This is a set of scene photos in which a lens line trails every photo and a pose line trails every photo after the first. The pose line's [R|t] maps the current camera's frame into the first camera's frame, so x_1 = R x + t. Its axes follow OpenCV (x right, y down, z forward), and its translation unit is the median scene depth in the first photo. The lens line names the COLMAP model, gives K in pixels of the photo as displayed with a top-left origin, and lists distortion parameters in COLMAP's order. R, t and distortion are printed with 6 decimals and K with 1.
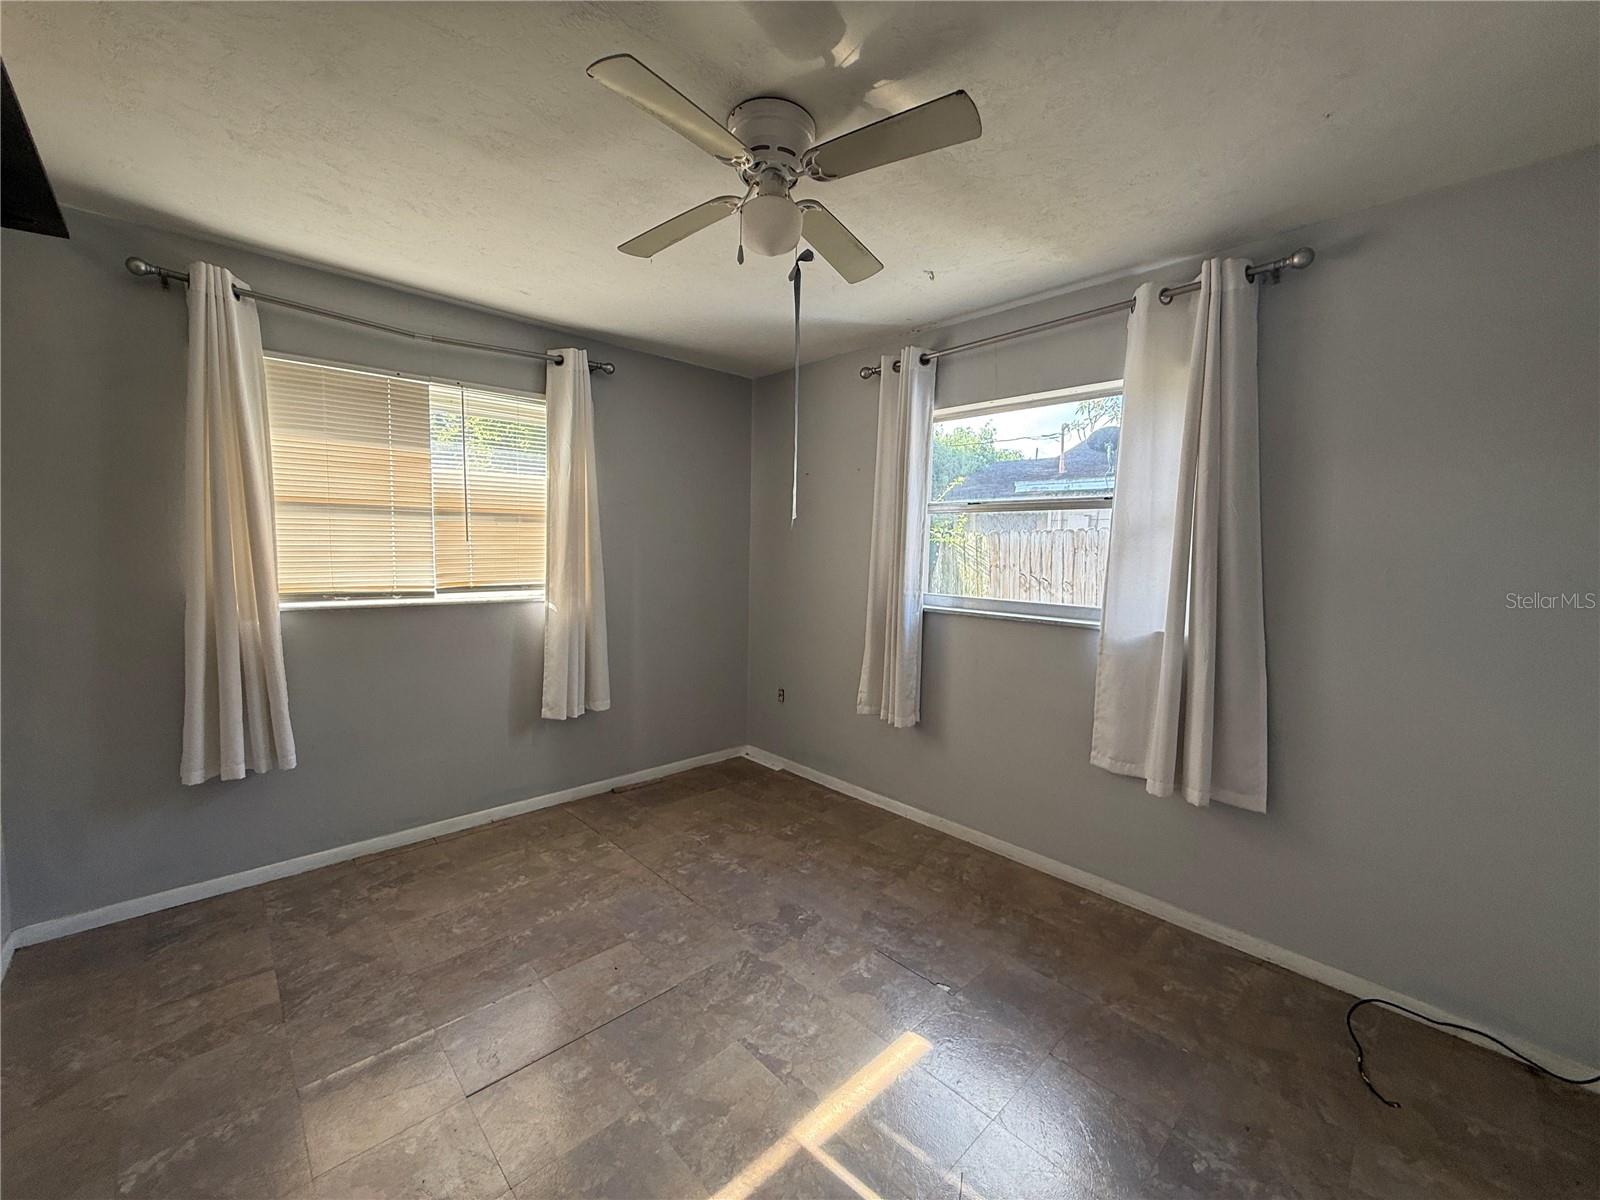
lens RADIAL K [[637.0, 0, 795.4], [0, 637.0, 598.9], [0, 0, 1]] dist [-0.001815, 0.000408]
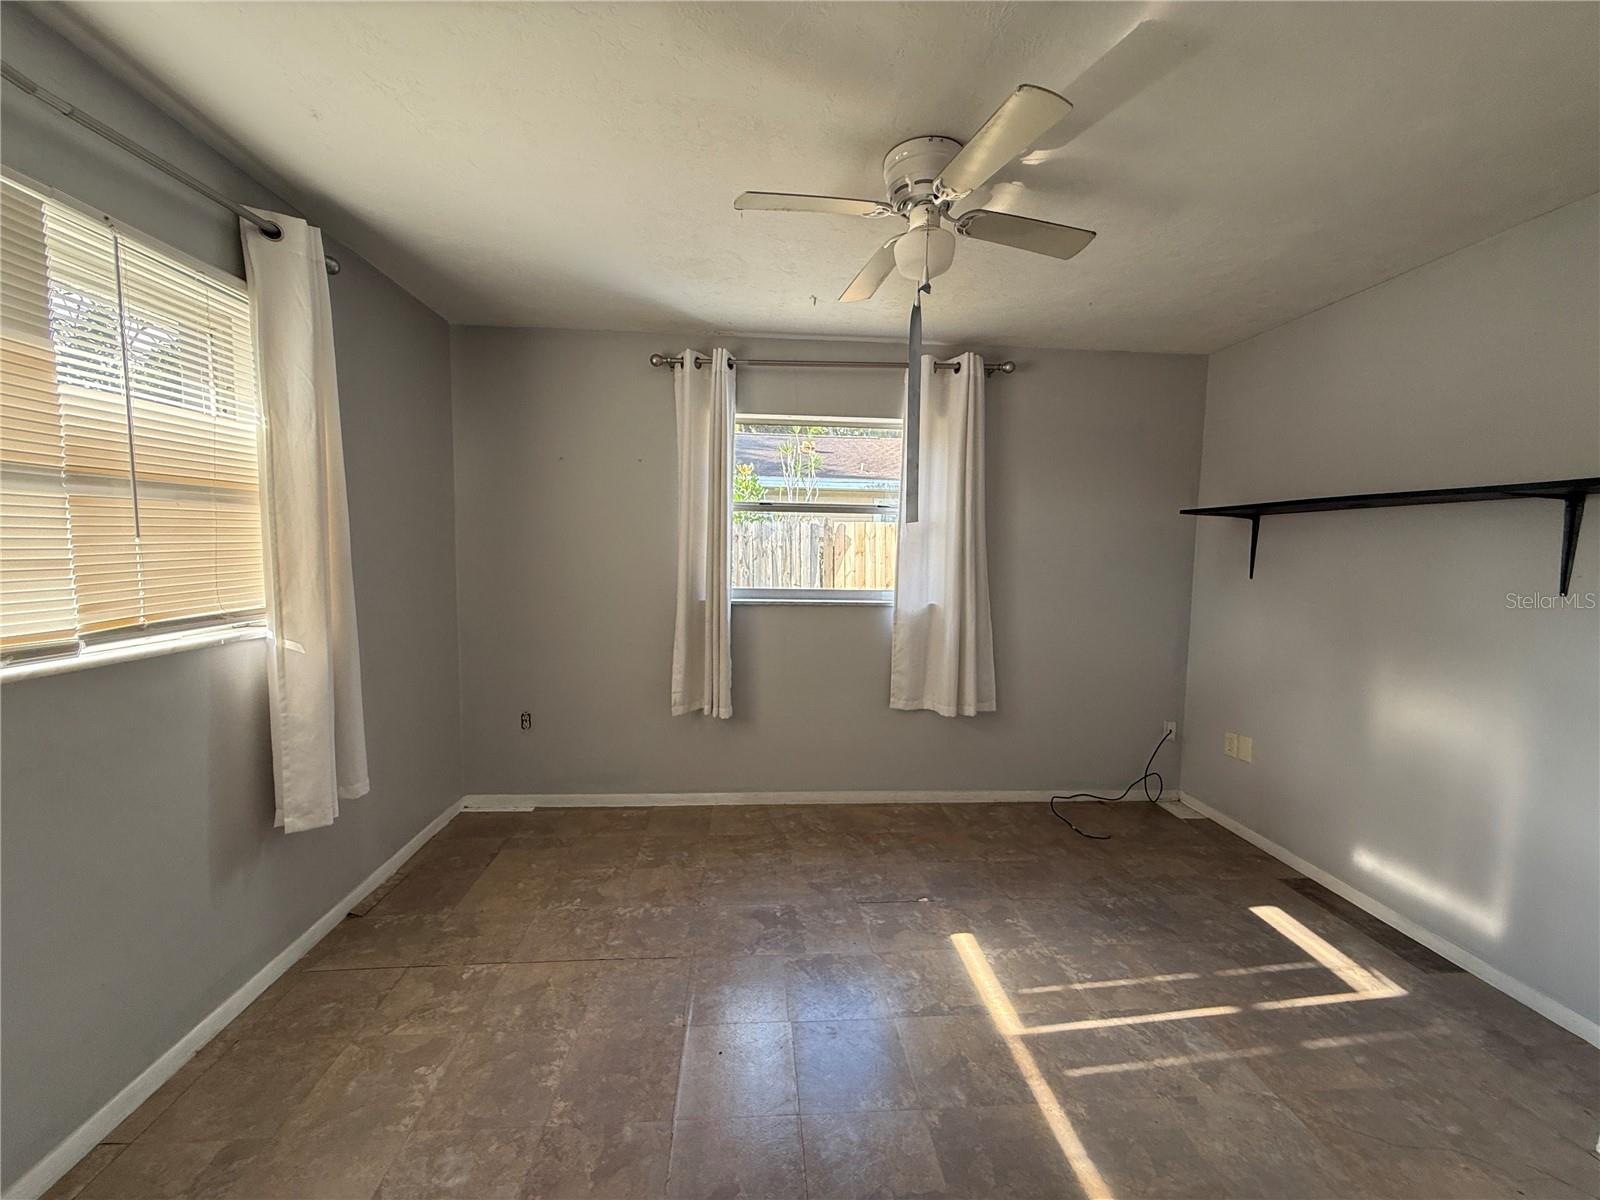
lens RADIAL K [[637.0, 0, 795.4], [0, 637.0, 598.9], [0, 0, 1]] dist [-0.001815, 0.000408]
pose [[0.631683, -0.072737, 0.771807, -0.589365], [0.058467, 0.997223, 0.046129, -0.034503], [-0.773019, 0.015986, 0.634182, 0.274827]]
